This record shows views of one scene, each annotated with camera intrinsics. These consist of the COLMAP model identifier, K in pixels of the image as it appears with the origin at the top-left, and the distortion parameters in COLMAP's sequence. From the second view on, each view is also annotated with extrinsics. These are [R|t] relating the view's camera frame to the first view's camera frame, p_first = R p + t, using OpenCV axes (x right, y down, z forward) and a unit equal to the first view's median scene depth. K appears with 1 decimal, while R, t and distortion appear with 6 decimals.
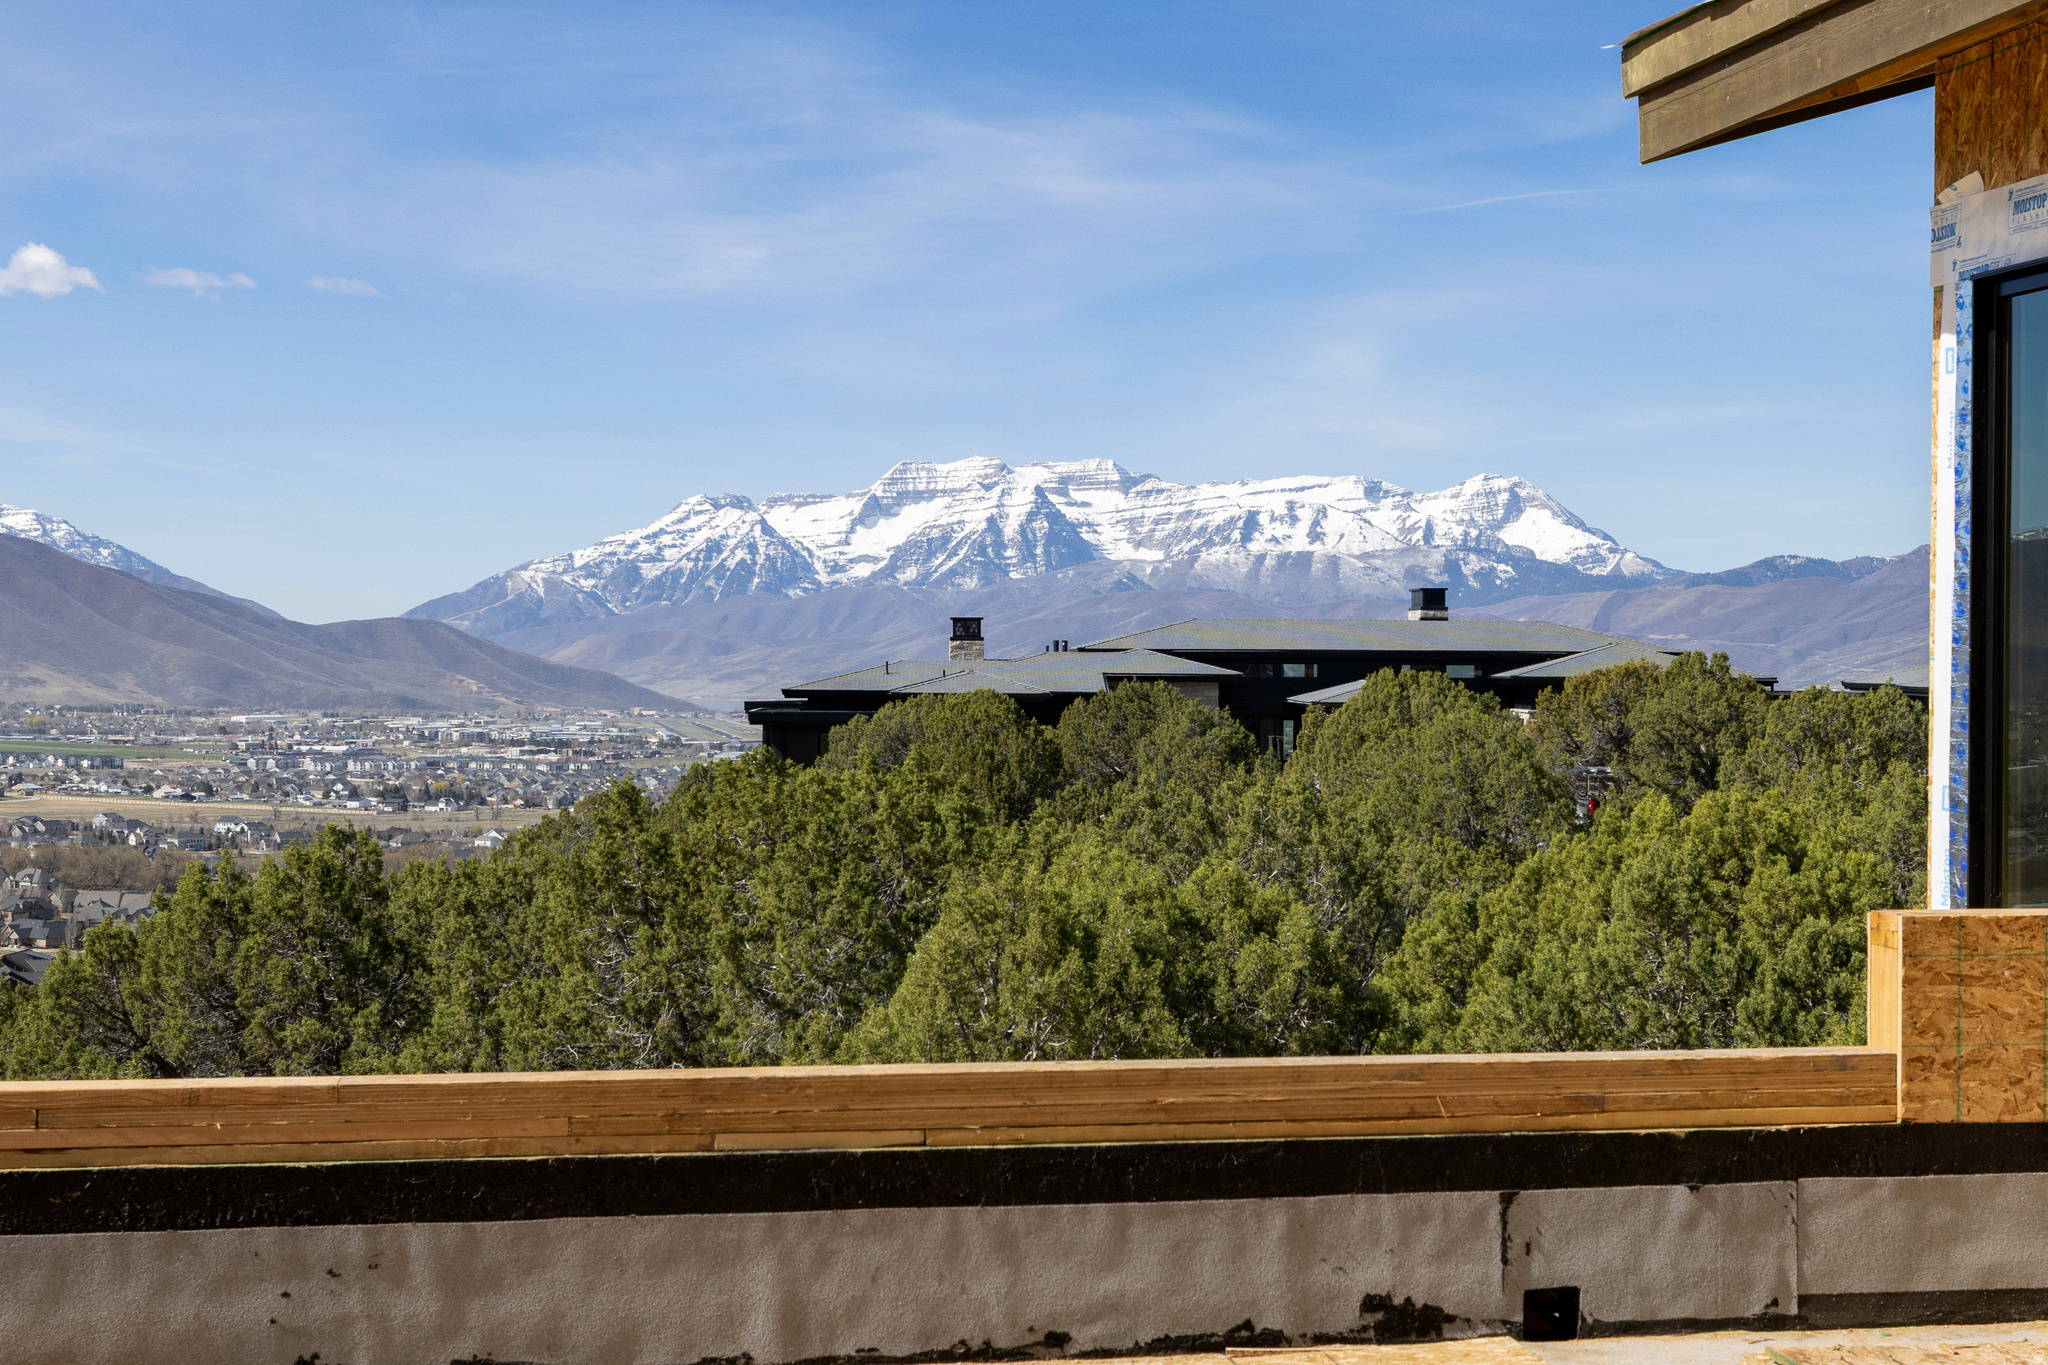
lens RADIAL K [[3105.3, 0, 1139.2], [0, 3105.3, 678.3], [0, 0, 1]] dist [0.016030, -0.127874]
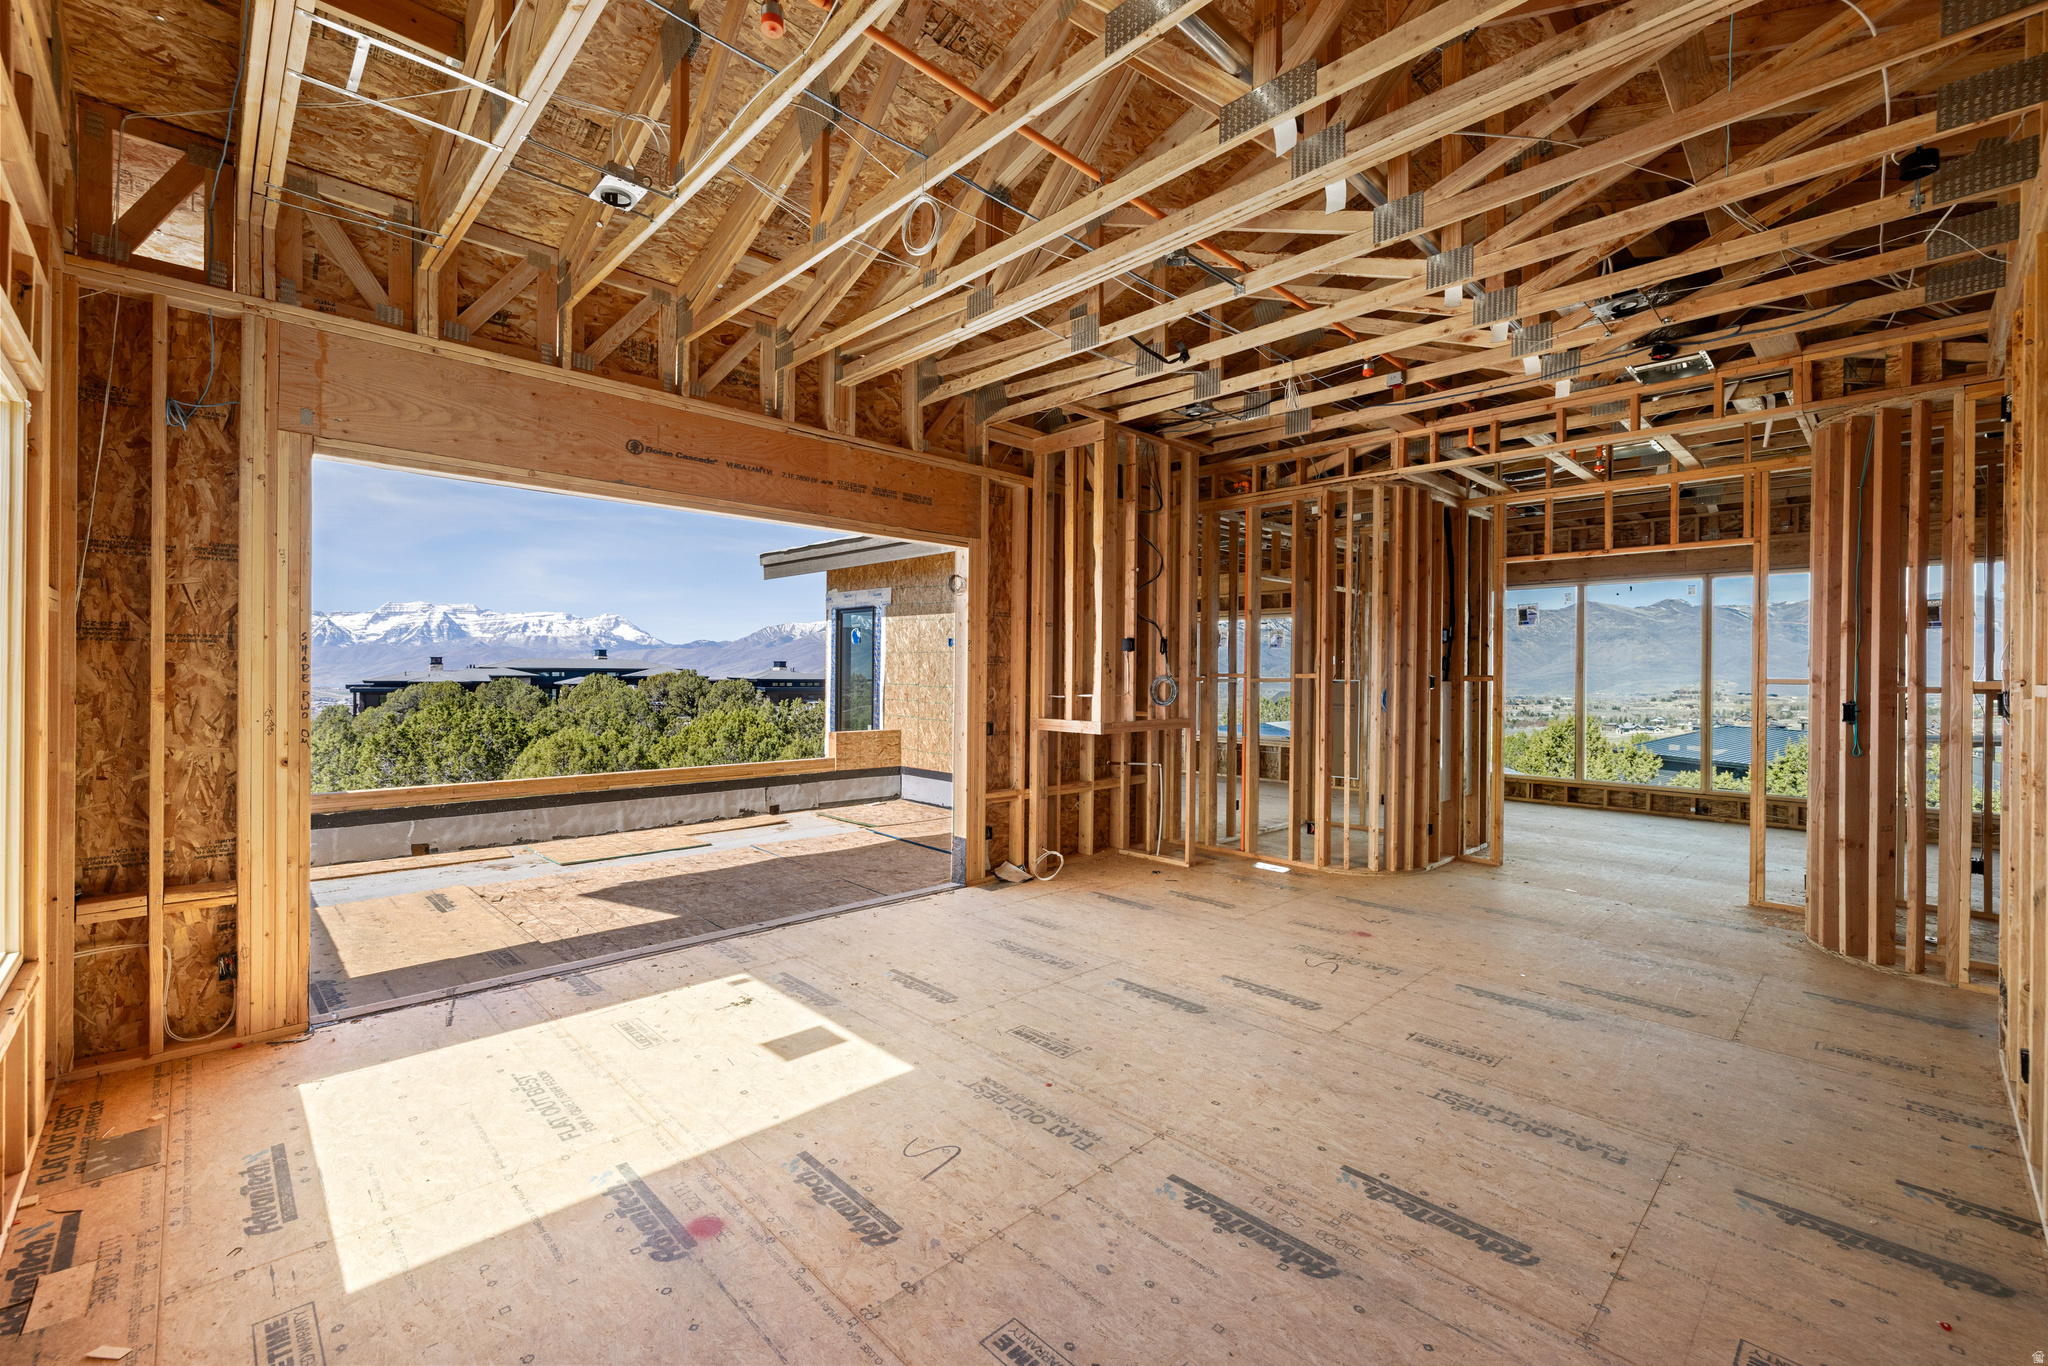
lens RADIAL K [[855.2, 0, 1019.1], [0, 855.2, 676.9], [0, 0, 1]] dist [-0.002263, 0.000018]
pose [[0.846265, -0.002223, 0.532758, -0.070786], [0.000945, 0.999996, 0.002671, -0.006379], [-0.532761, -0.001757, 0.846264, -0.111084]]
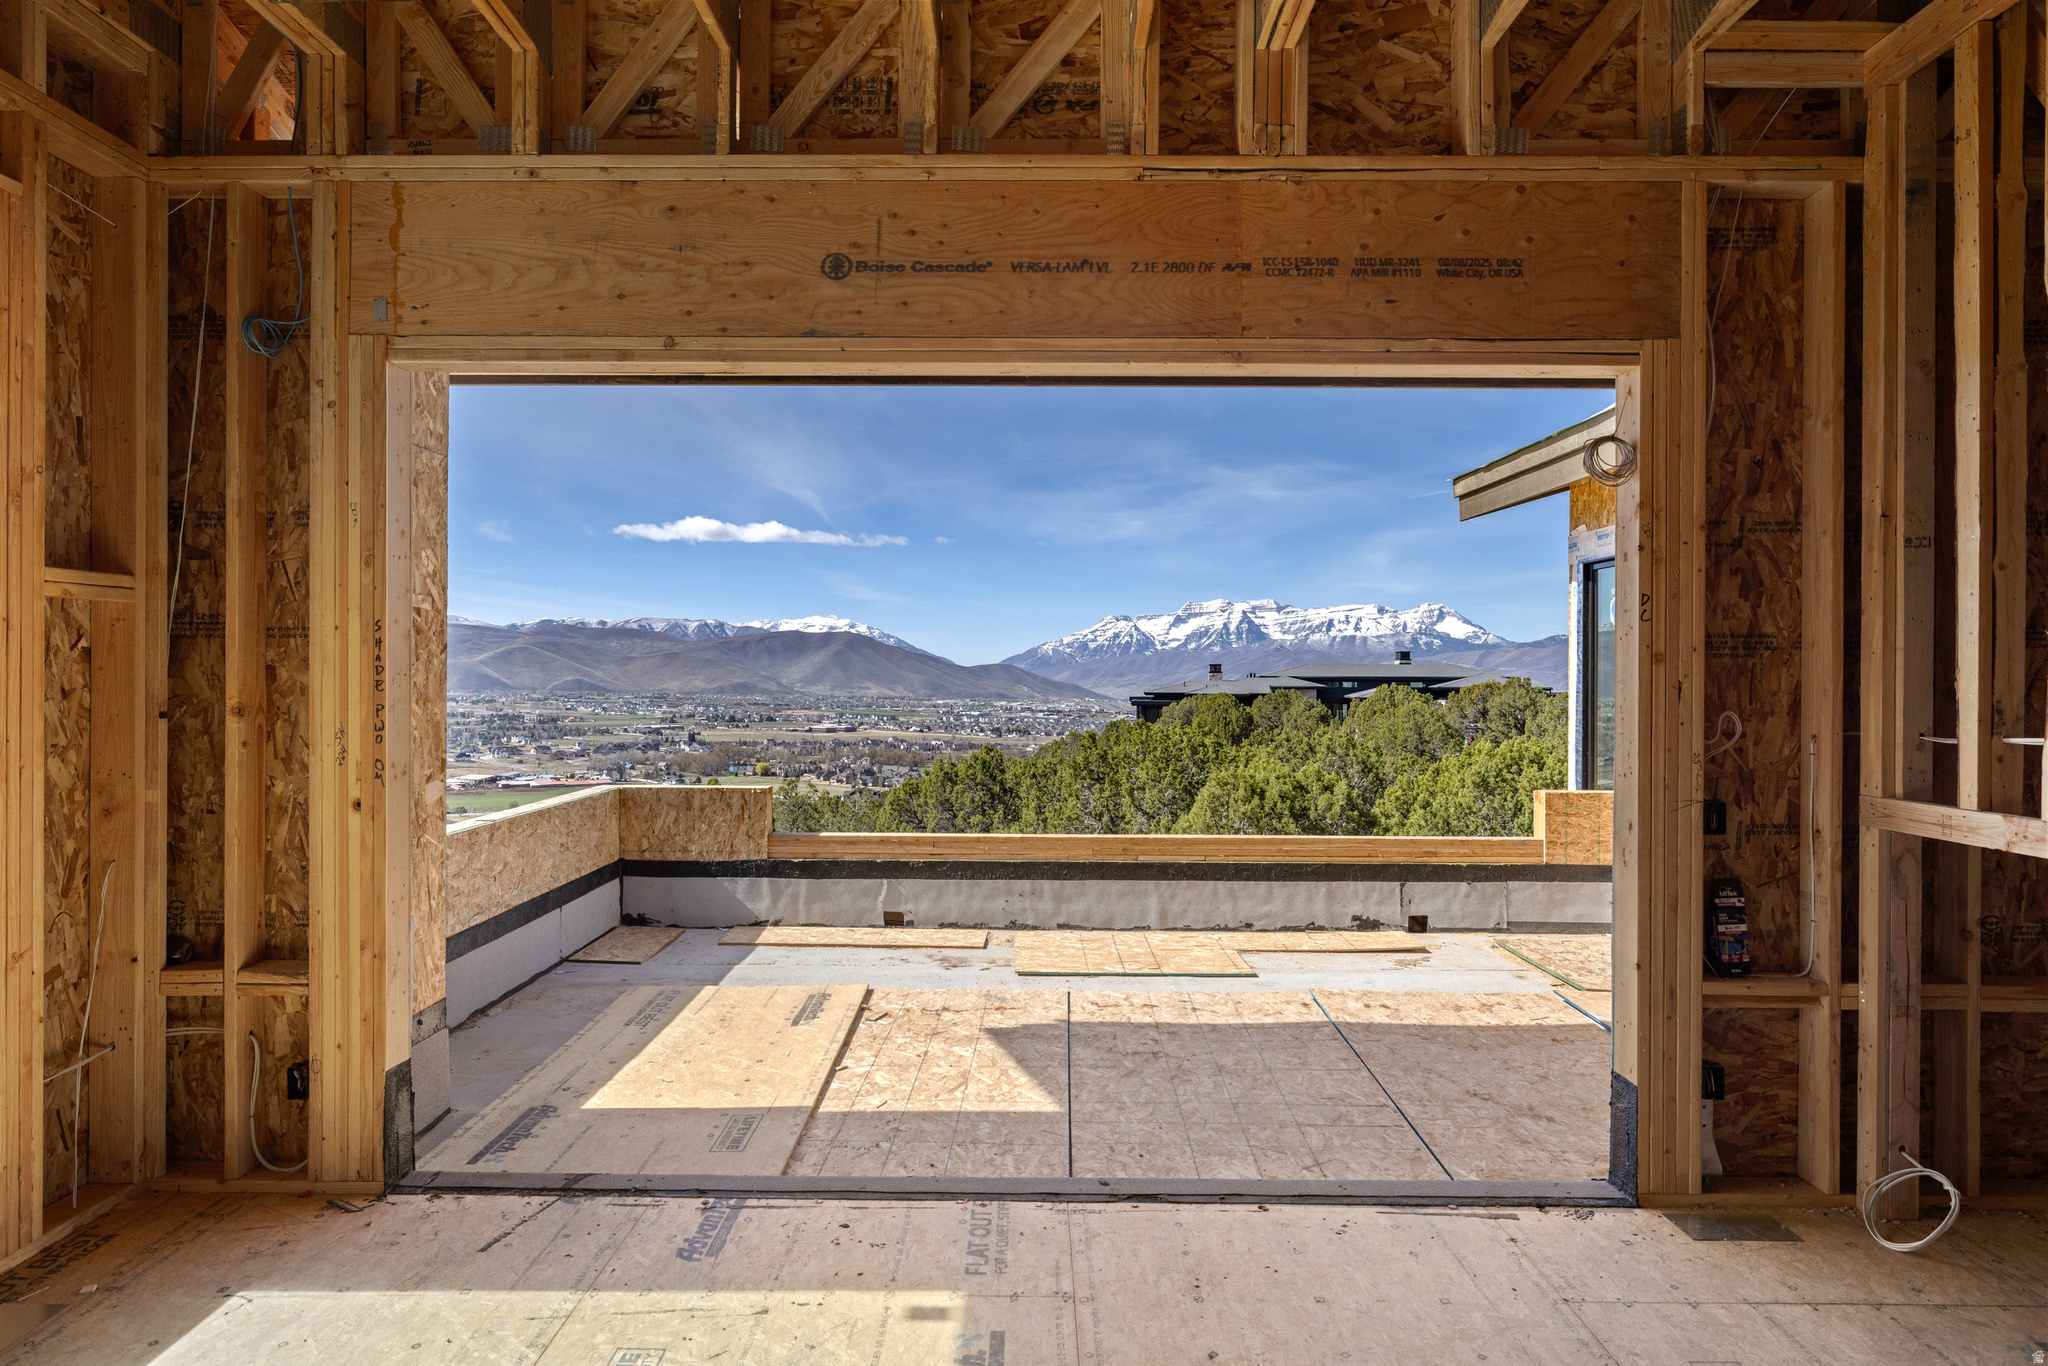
lens RADIAL K [[1208.5, 0, 1017.7], [0, 1208.5, 679.0], [0, 0, 1]] dist [-0.004562, 0.001379]
pose [[0.976436, -0.002701, -0.215792, 0.002060], [0.001402, 0.999980, -0.006173, -0.005743], [0.215804, 0.005725, 0.976420, -0.051737]]
